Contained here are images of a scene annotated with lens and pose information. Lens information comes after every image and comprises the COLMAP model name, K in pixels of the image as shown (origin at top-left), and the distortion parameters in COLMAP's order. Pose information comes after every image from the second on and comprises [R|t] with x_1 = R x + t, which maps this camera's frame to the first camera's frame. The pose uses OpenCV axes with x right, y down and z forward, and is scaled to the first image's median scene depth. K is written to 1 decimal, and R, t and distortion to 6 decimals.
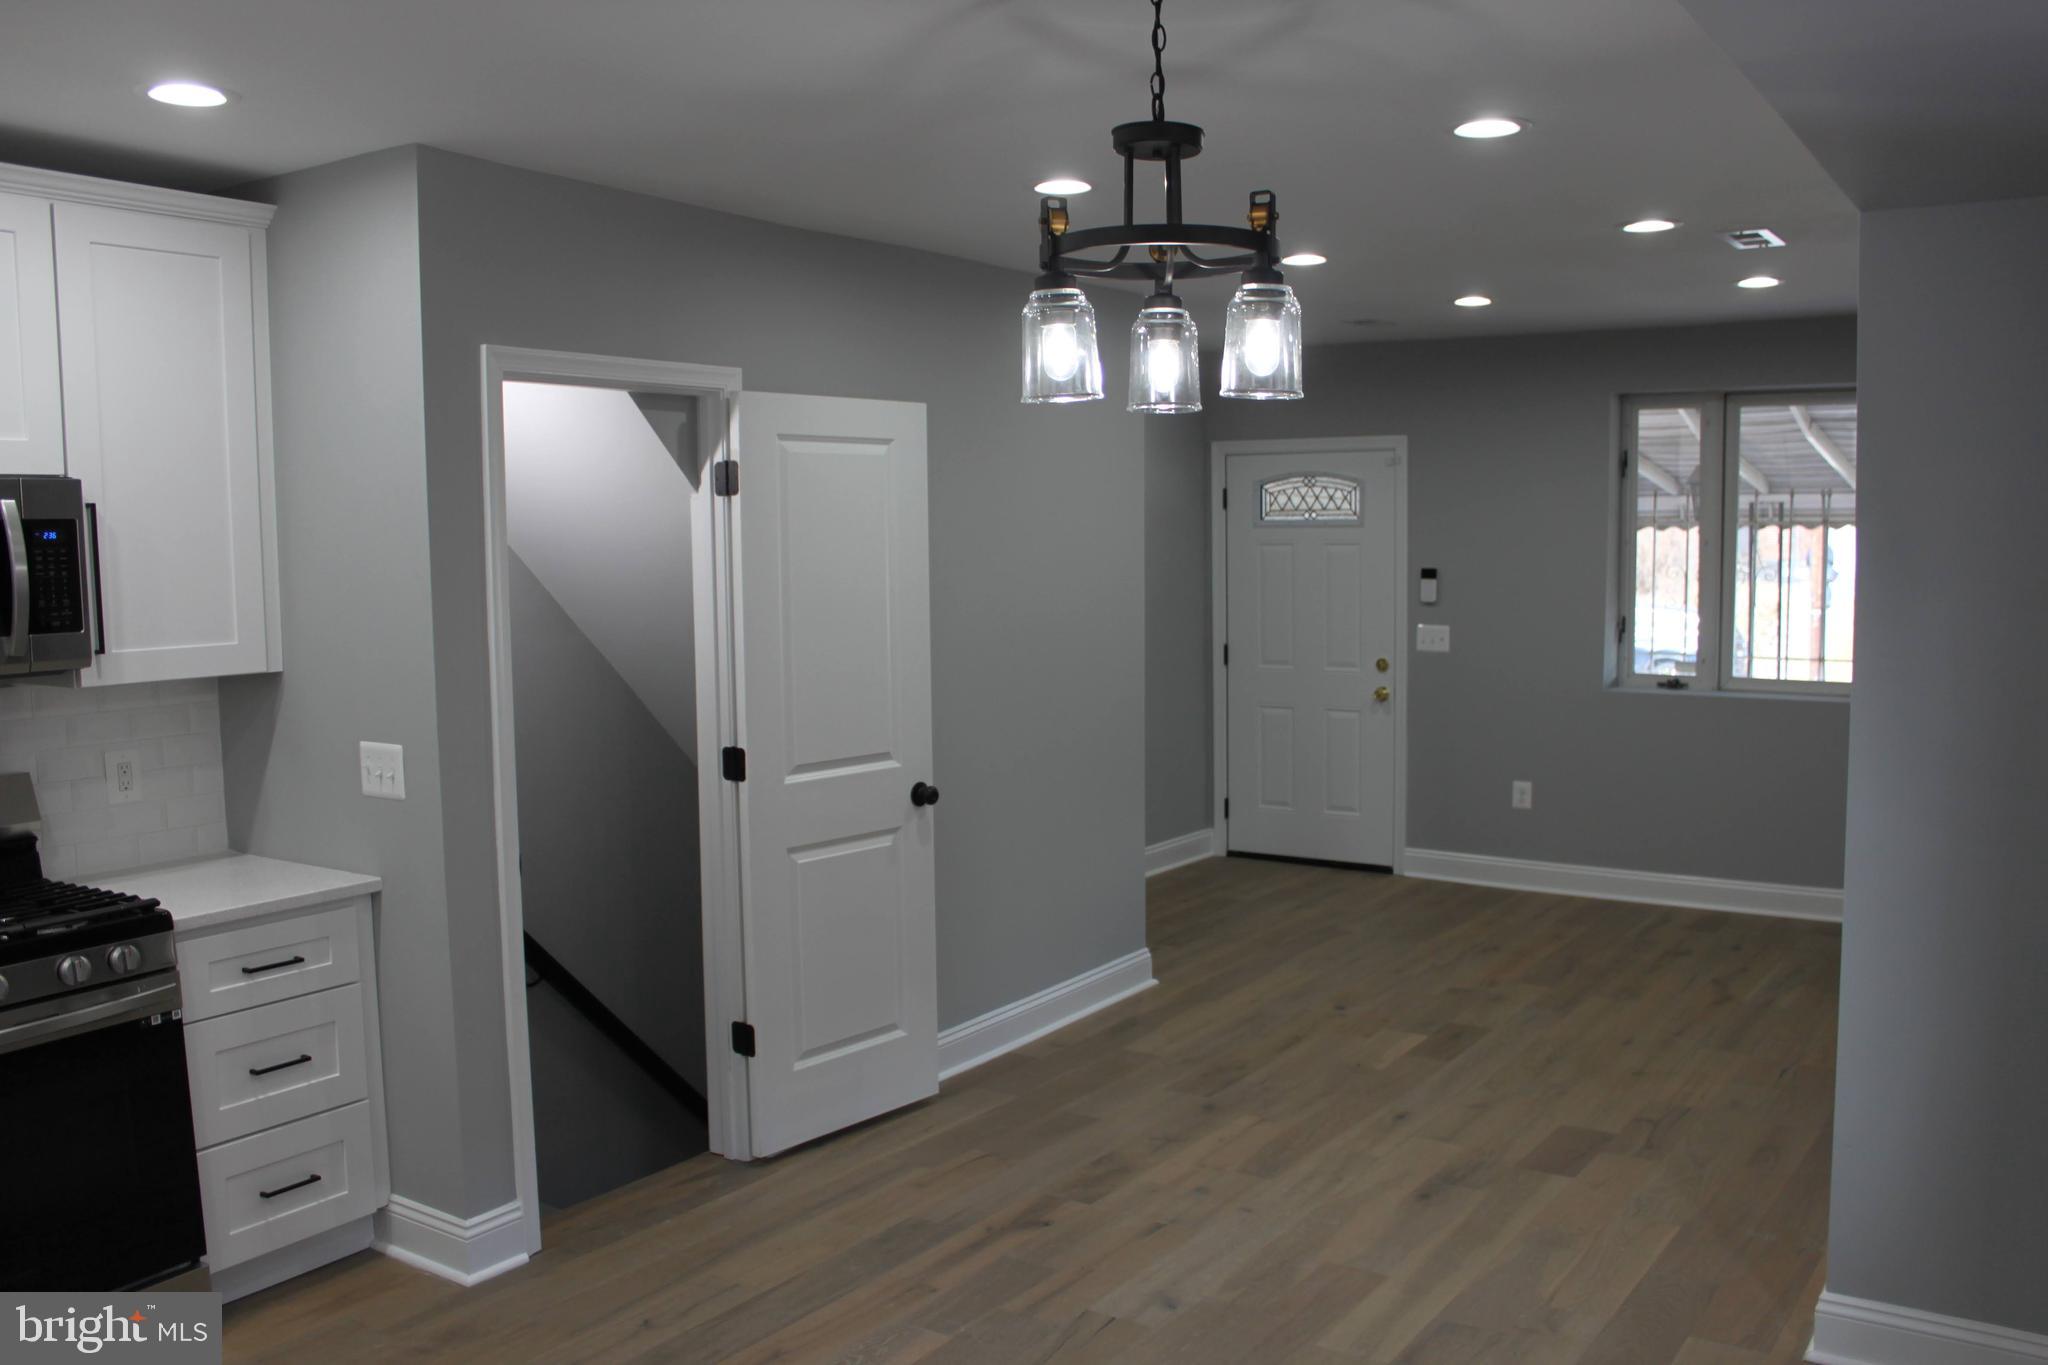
lens RADIAL K [[1769.9, 0, 1024.0], [0, 1769.9, 682.5], [0, 0, 1]] dist [-0.165223, 0.180989]
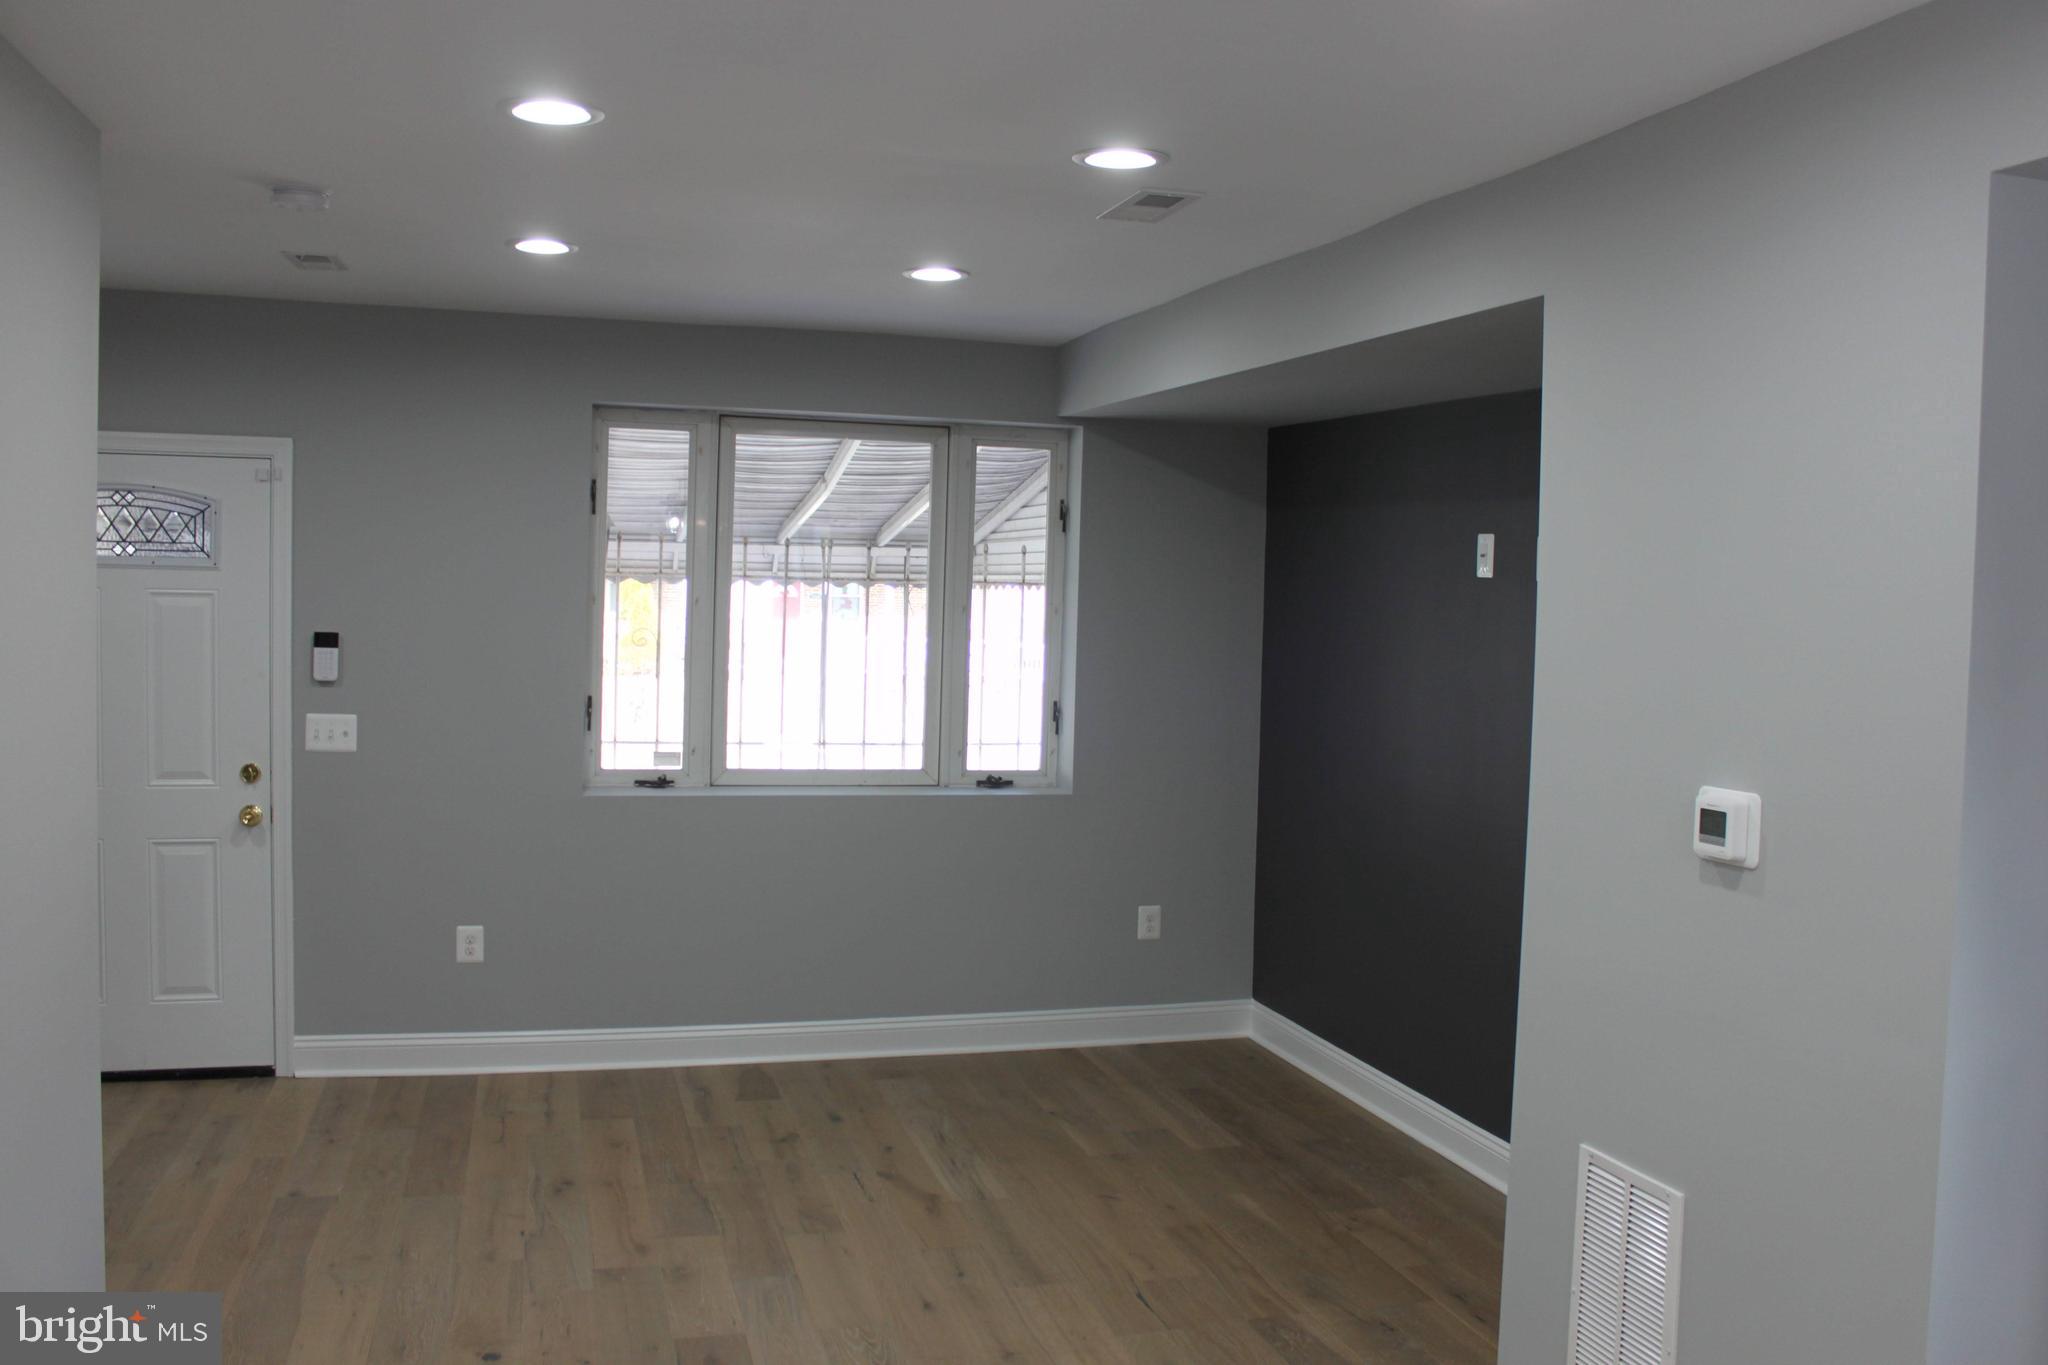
lens RADIAL K [[1769.9, 0, 1024.0], [0, 1769.9, 682.5], [0, 0, 1]] dist [-0.165223, 0.180989]
pose [[0.634722, -0.015988, 0.772575, -0.128254], [0.035685, 0.999326, -0.008637, -0.030515], [-0.771916, 0.033052, 0.634865, 0.365504]]
